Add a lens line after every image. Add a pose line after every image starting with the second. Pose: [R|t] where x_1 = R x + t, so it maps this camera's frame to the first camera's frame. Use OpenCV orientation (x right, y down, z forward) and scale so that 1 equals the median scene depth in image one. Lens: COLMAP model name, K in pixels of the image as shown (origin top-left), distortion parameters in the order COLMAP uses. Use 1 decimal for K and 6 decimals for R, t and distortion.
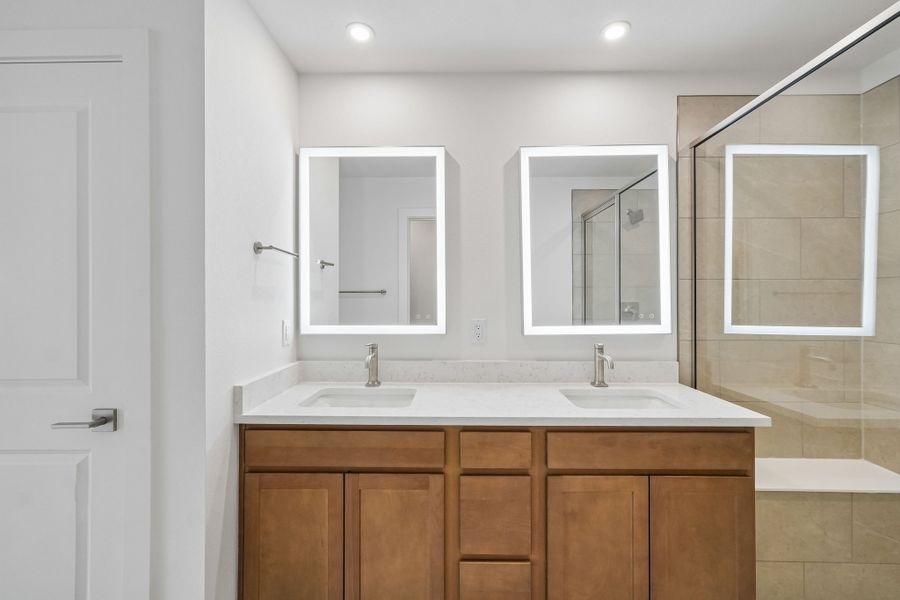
lens RADIAL K [[387.6, 0, 451.5], [0, 387.6, 297.3], [0, 0, 1]] dist [-0.002402, 0.001340]
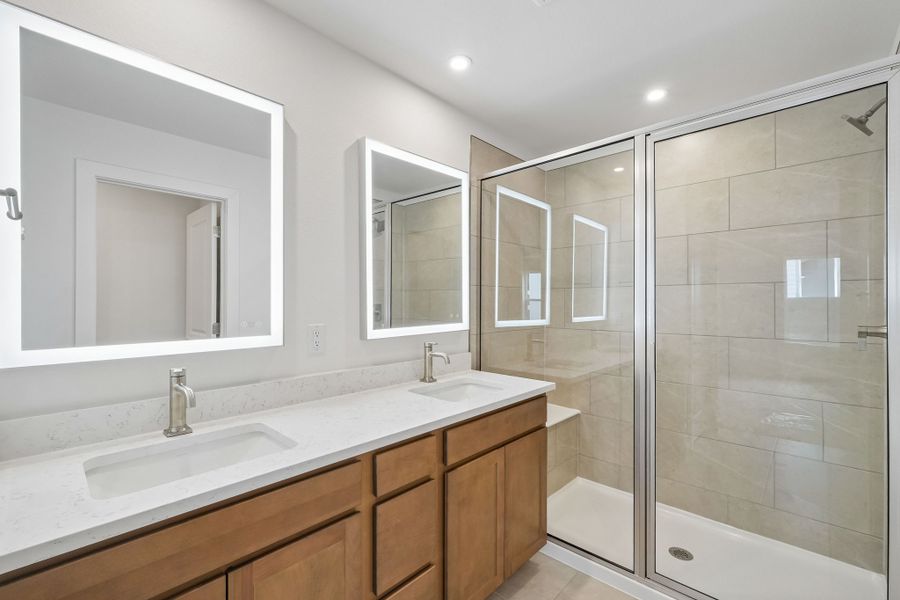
lens RADIAL K [[387.6, 0, 451.3], [0, 387.6, 303.2], [0, 0, 1]] dist [-0.002402, 0.001340]
pose [[0.672933, -0.002593, 0.739699, -0.370899], [-0.008109, 0.999908, 0.010883, -0.002787], [-0.739659, -0.013322, 0.672850, 0.221964]]
